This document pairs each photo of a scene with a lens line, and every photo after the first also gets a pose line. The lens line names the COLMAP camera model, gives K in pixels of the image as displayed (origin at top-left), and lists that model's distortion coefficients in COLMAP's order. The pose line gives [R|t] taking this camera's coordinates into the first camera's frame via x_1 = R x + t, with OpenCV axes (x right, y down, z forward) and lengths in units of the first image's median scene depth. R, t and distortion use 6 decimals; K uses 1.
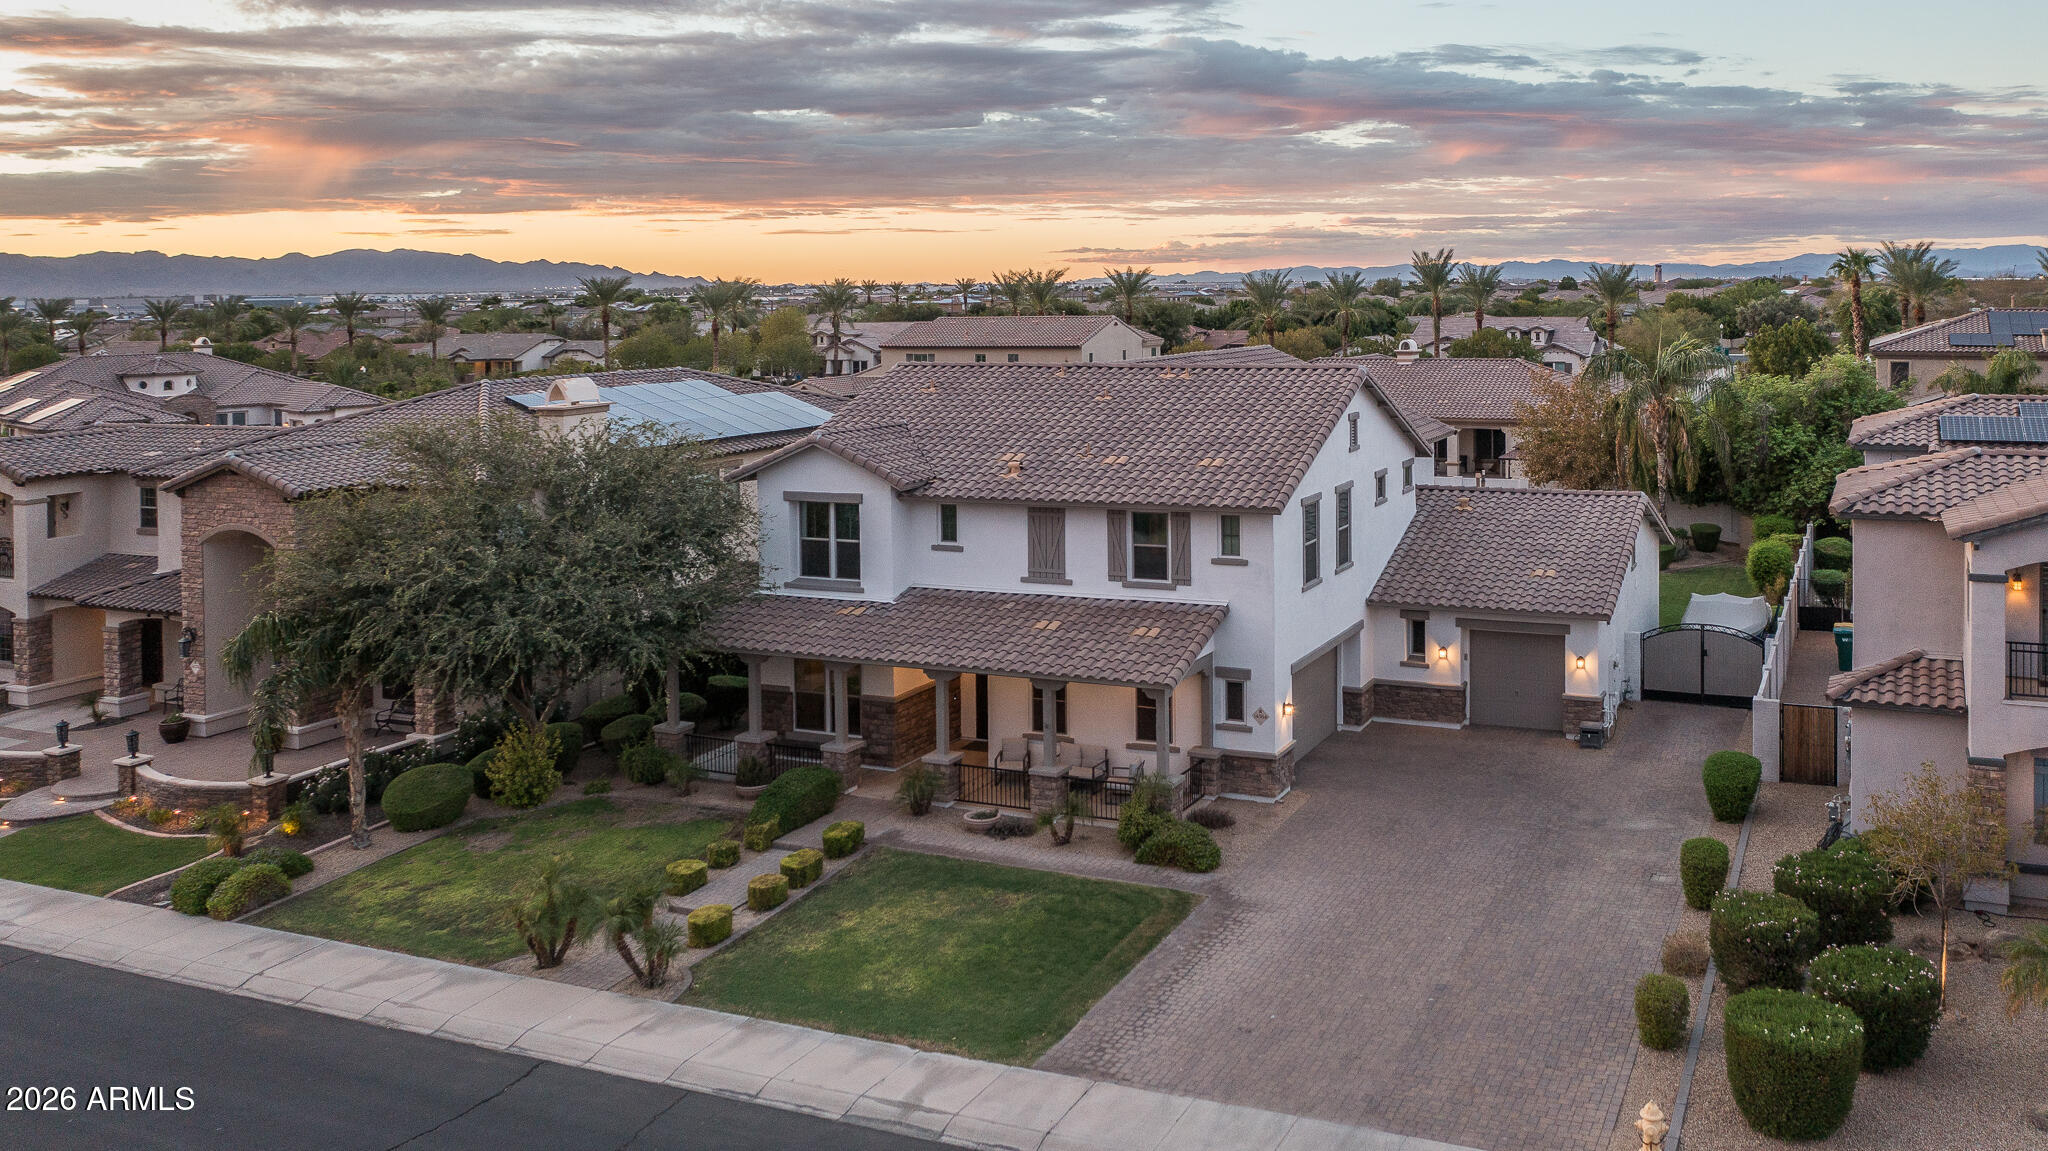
lens RADIAL K [[1588.3, 0, 1026.3], [0, 1588.3, 558.9], [0, 0, 1]] dist [-0.052514, 0.018368]
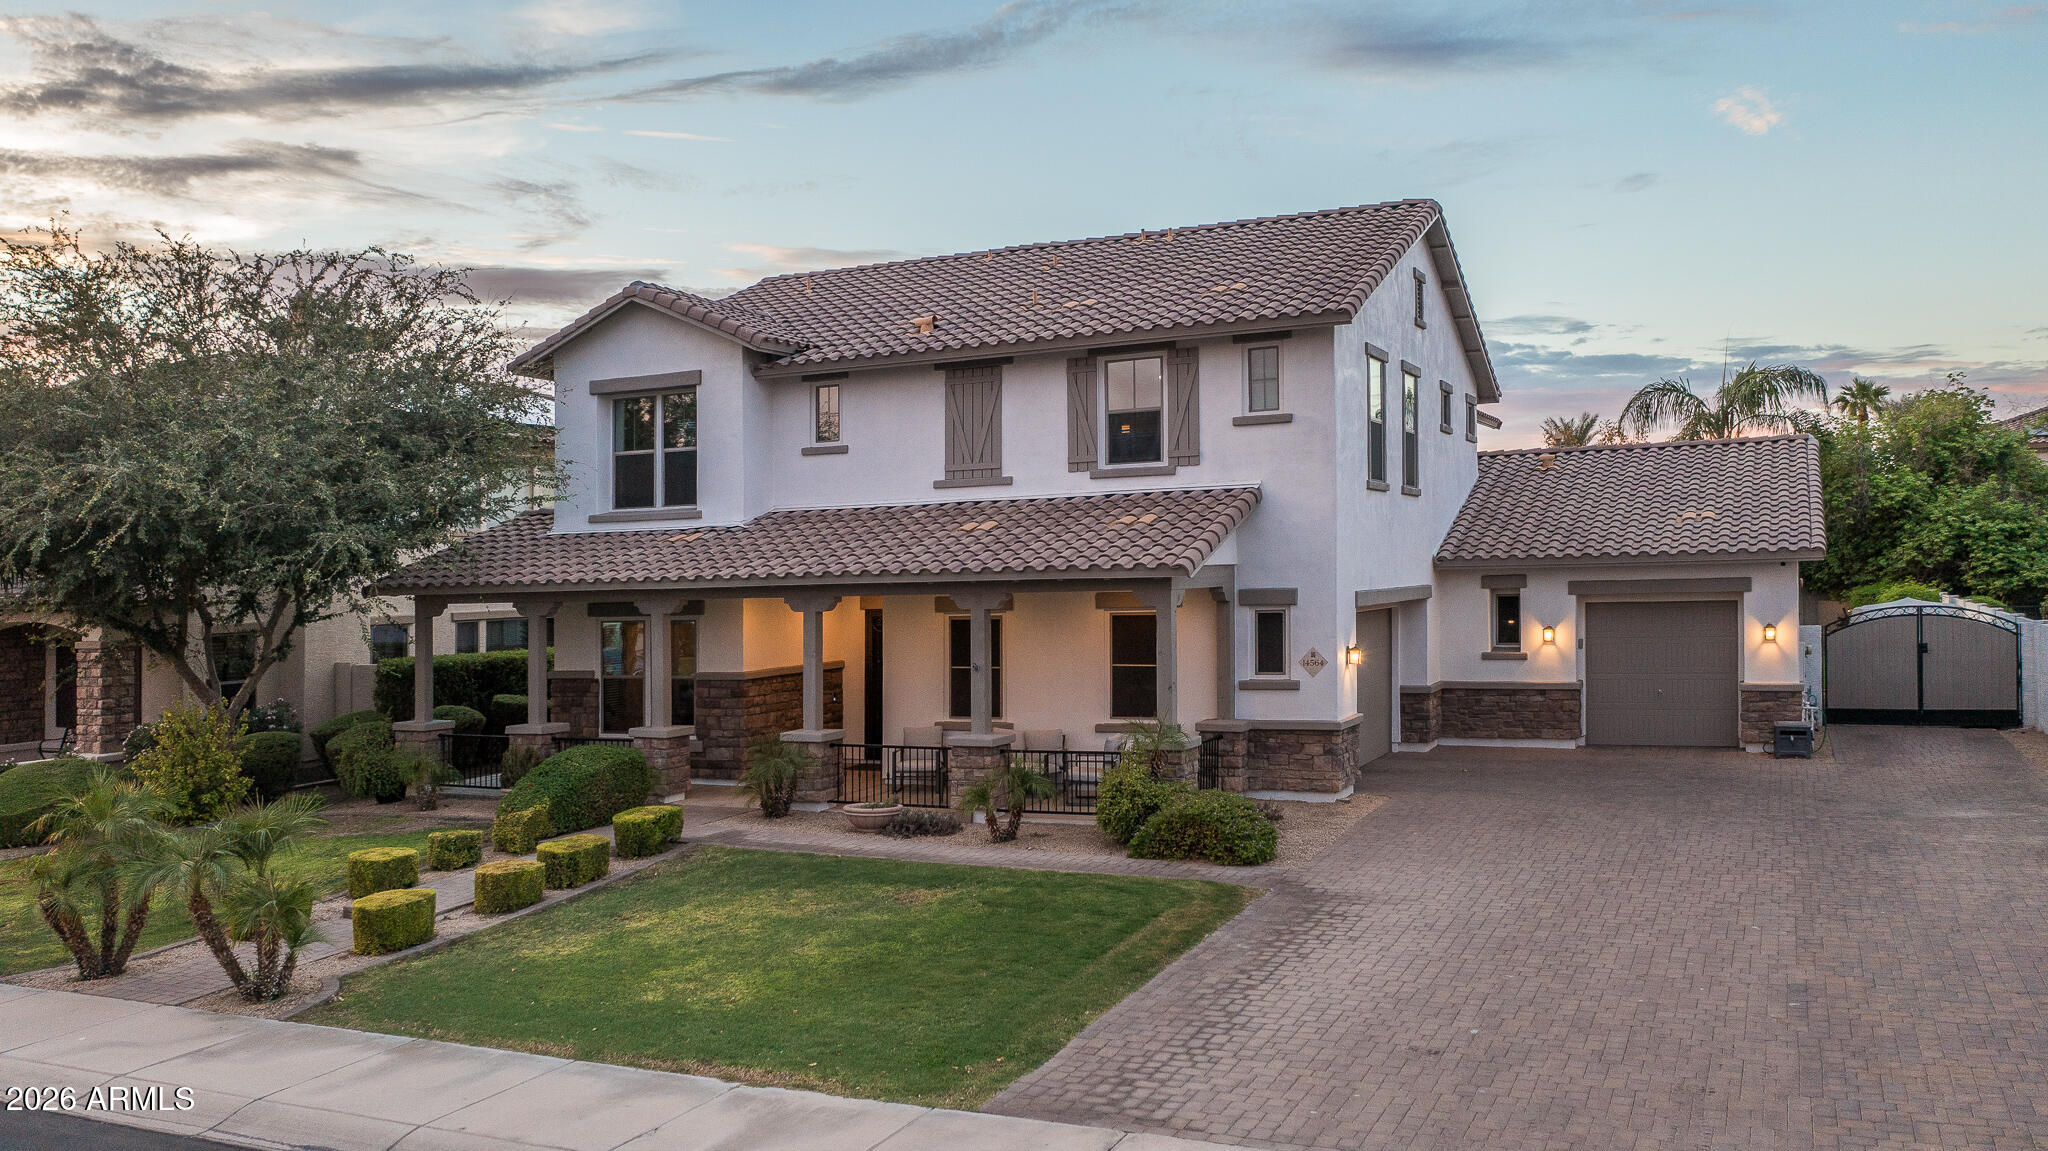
lens RADIAL K [[1588.3, 0, 861.4], [0, 1588.3, 686.1], [0, 0, 1]] dist [-0.052514, 0.018368]
pose [[0.999378, 0.007710, -0.034425, -0.010799], [-0.010575, 0.996424, -0.083832, 0.160770], [0.033656, 0.084144, 0.995885, 0.358430]]
